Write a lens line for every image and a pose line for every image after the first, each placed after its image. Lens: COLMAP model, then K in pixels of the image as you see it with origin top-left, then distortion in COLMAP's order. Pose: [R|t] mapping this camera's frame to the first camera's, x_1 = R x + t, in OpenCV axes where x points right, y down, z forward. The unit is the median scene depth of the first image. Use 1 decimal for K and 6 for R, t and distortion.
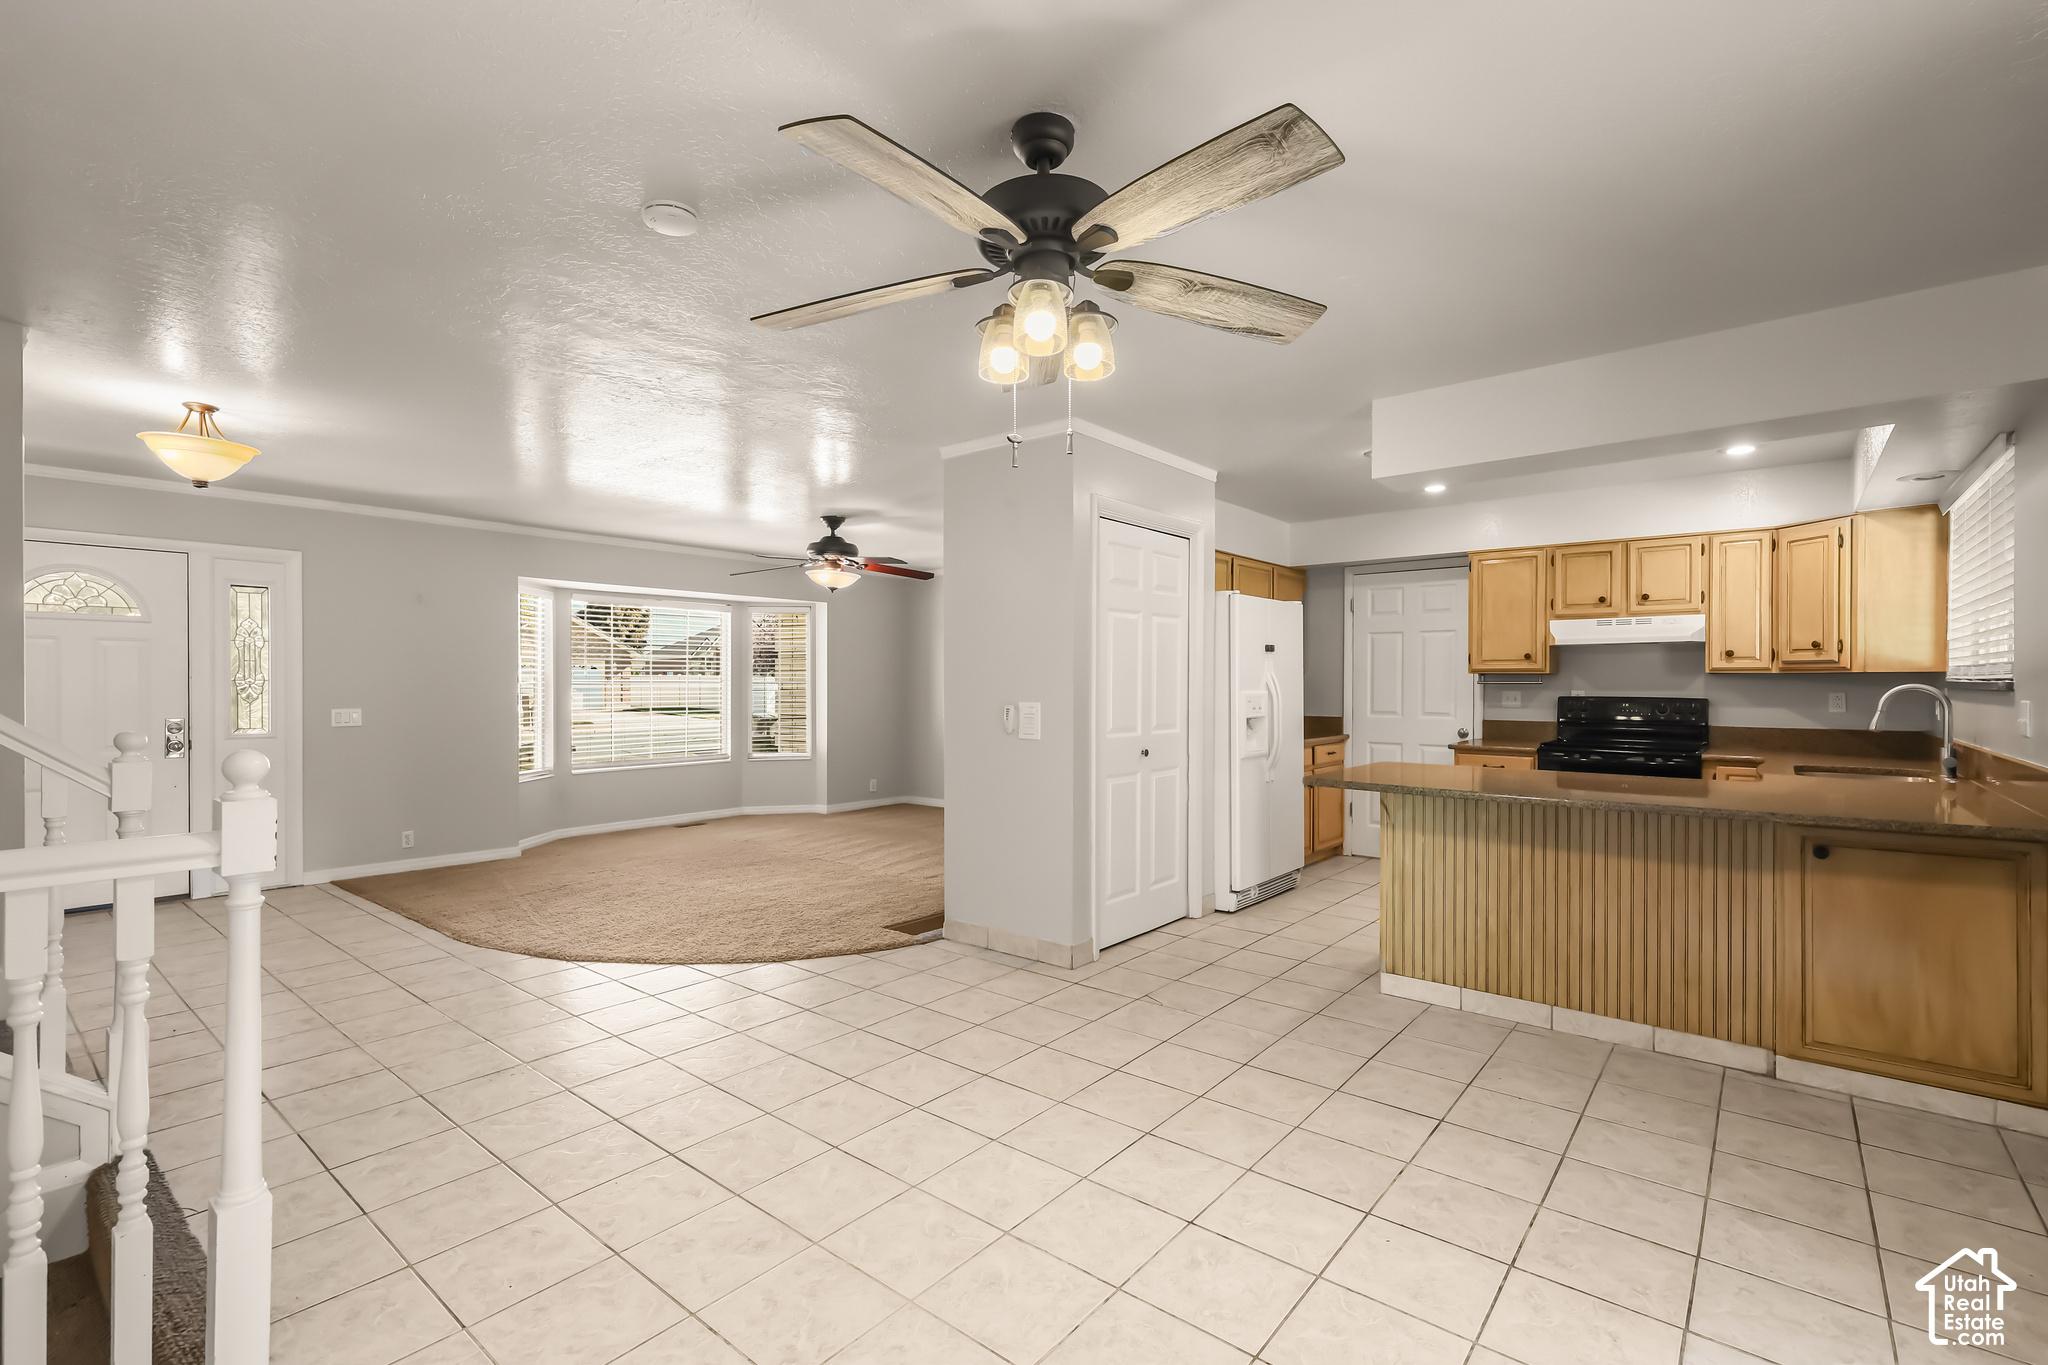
lens RADIAL K [[925.1, 0, 1017.1], [0, 925.1, 692.5], [0, 0, 1]] dist [0.001374, 0.001123]
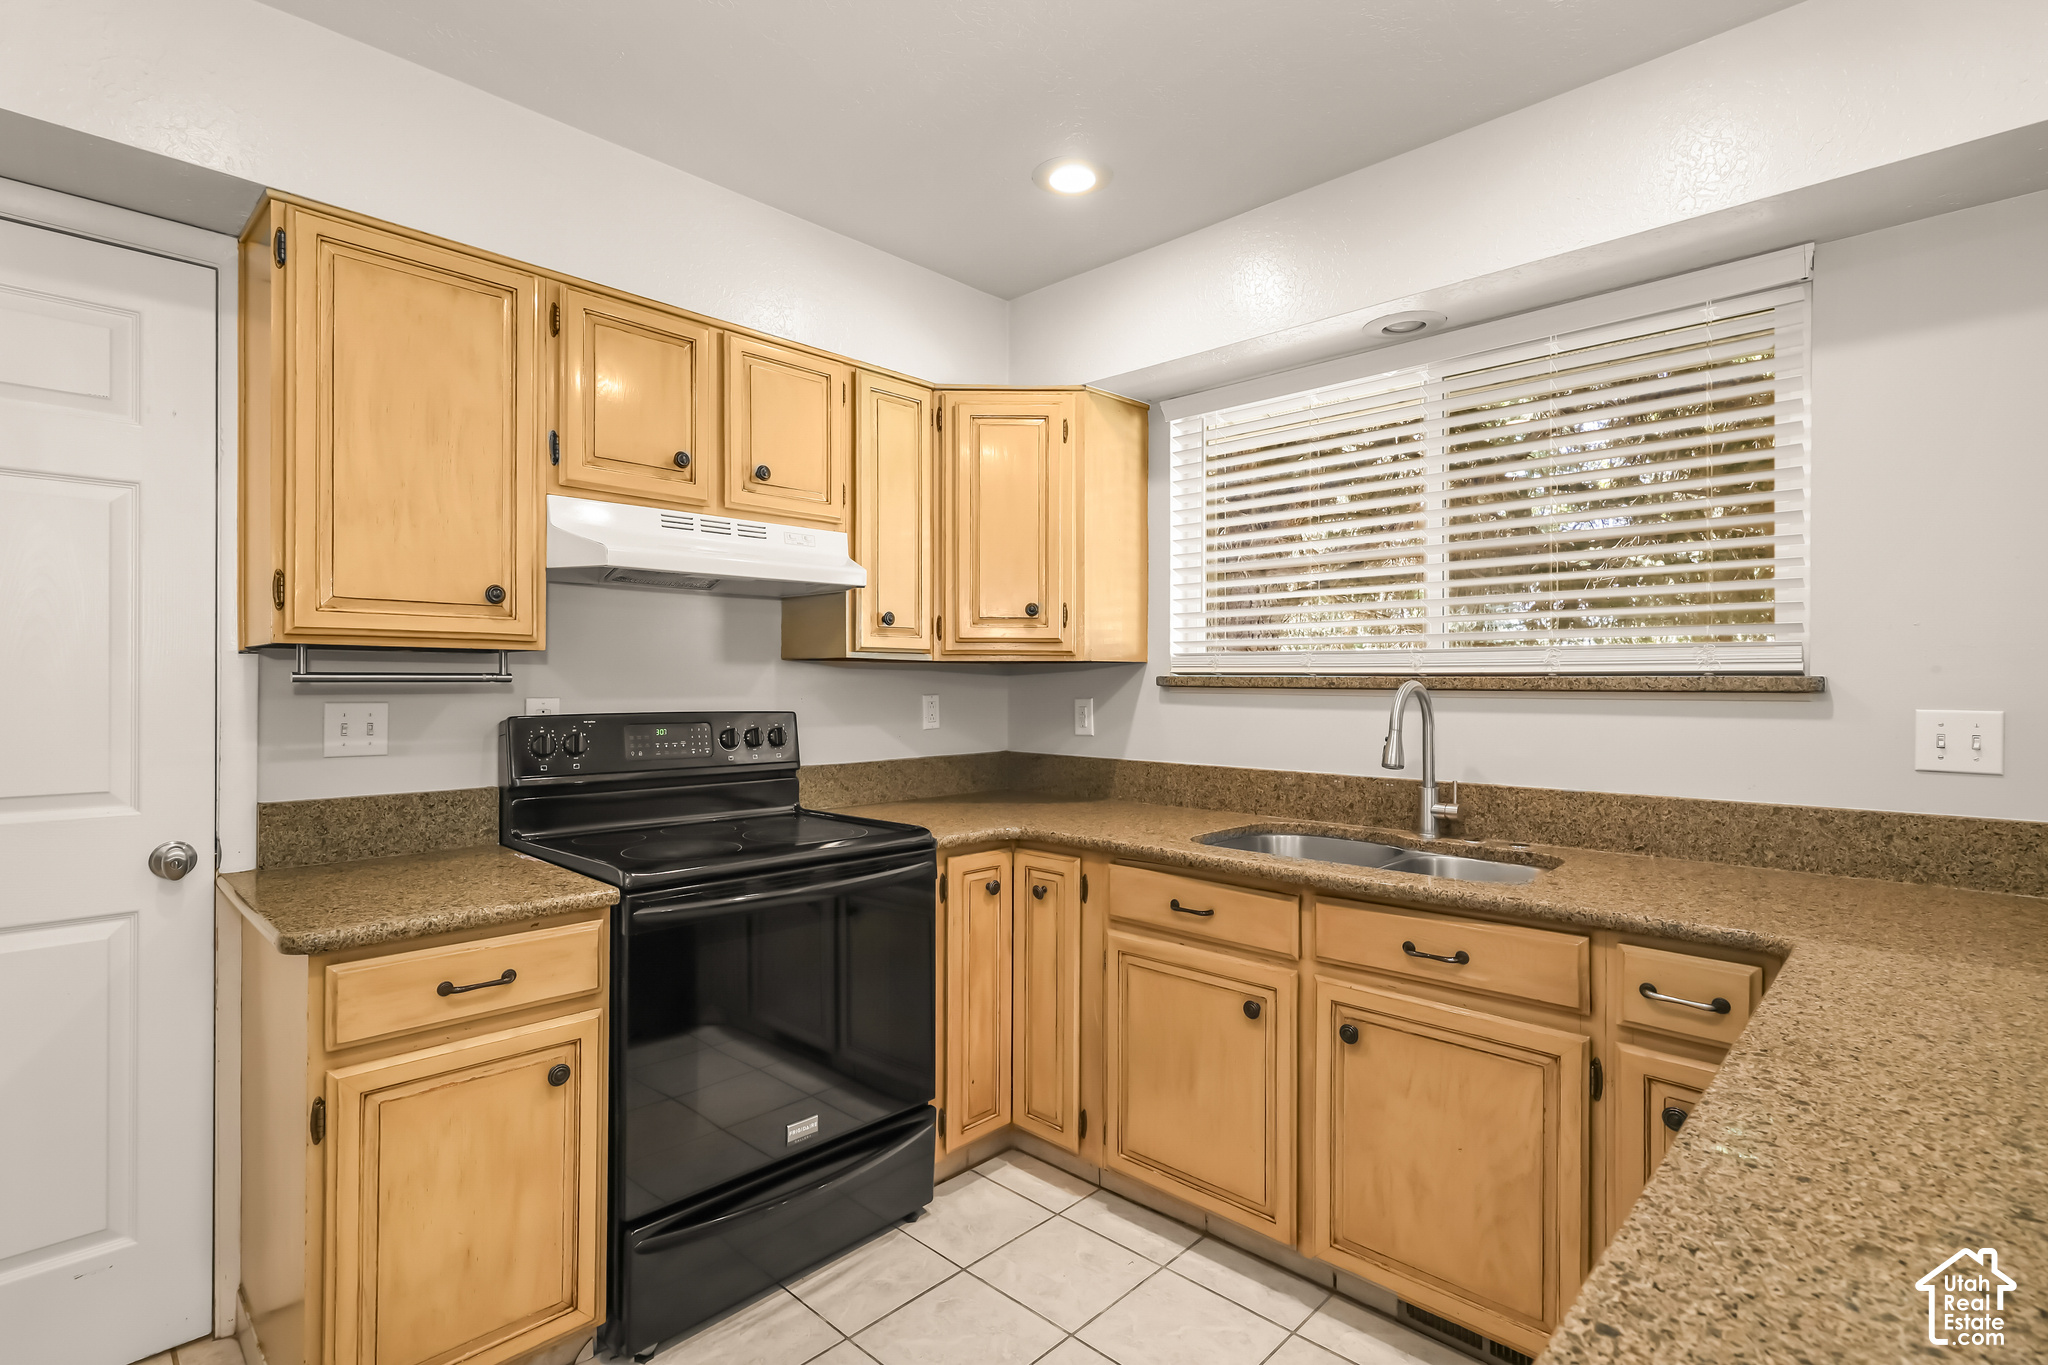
lens RADIAL K [[977.8, 0, 1021.9], [0, 977.8, 680.8], [0, 0, 1]] dist [-0.002755, -0.000098]
pose [[0.079096, 0.000570, 0.996867, 0.280906], [0.010101, 0.999948, -0.001373, -0.008680], [-0.996816, 0.010178, 0.079087, 0.961332]]
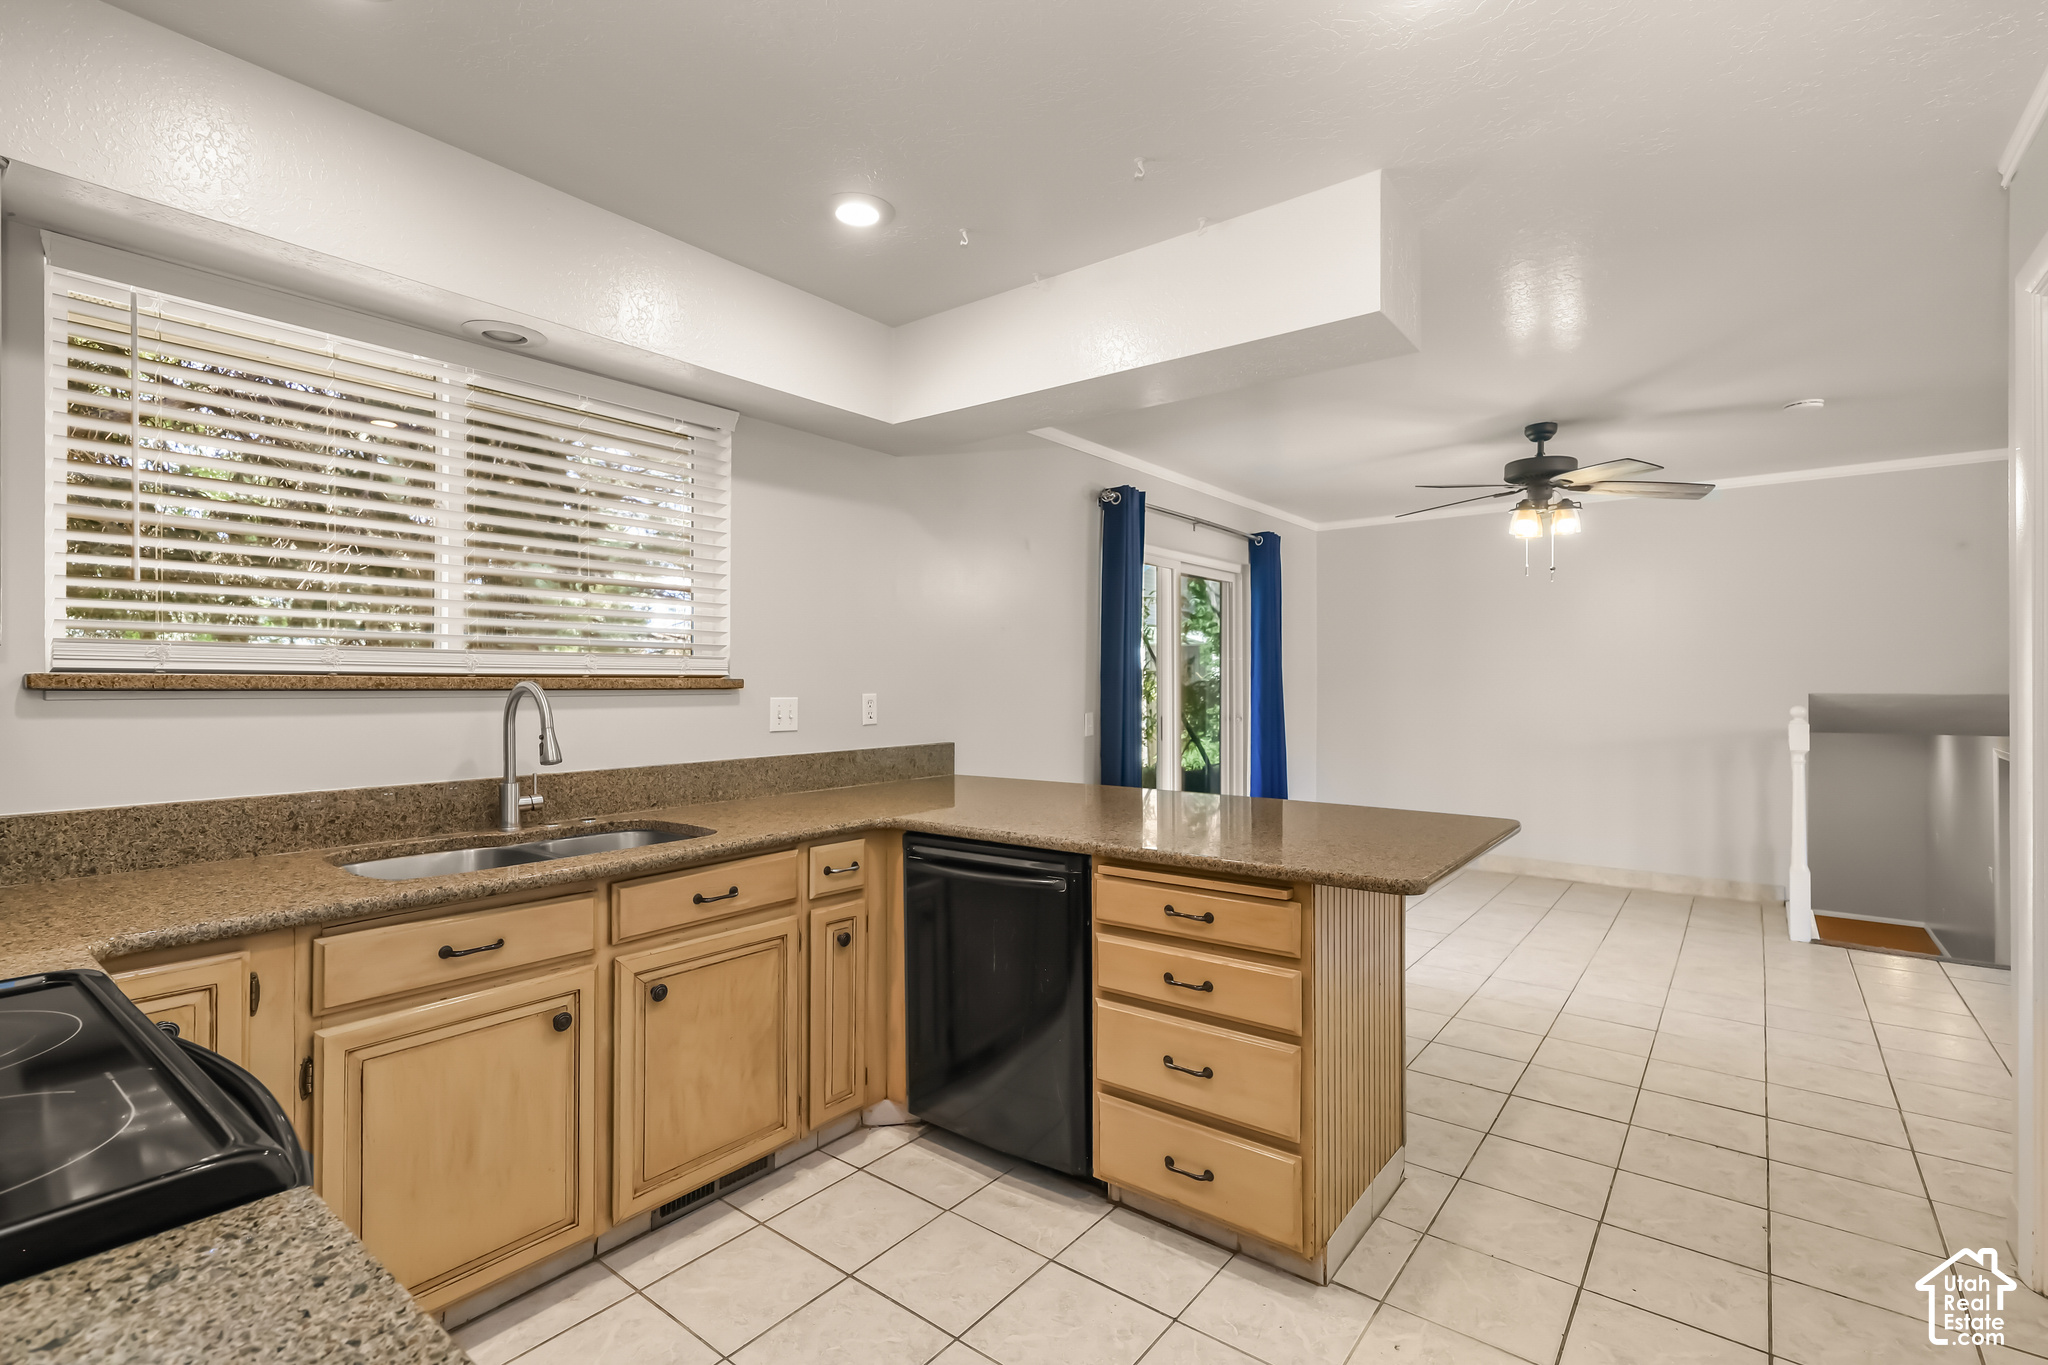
lens RADIAL K [[925.1, 0, 1012.8], [0, 925.1, 681.8], [0, 0, 1]] dist [0.001374, 0.001123]
pose [[-0.999942, -0.001959, -0.010557, 0.529241], [-0.002080, 0.999932, 0.011458, -0.013311], [0.010534, 0.011480, -0.999879, 1.289837]]
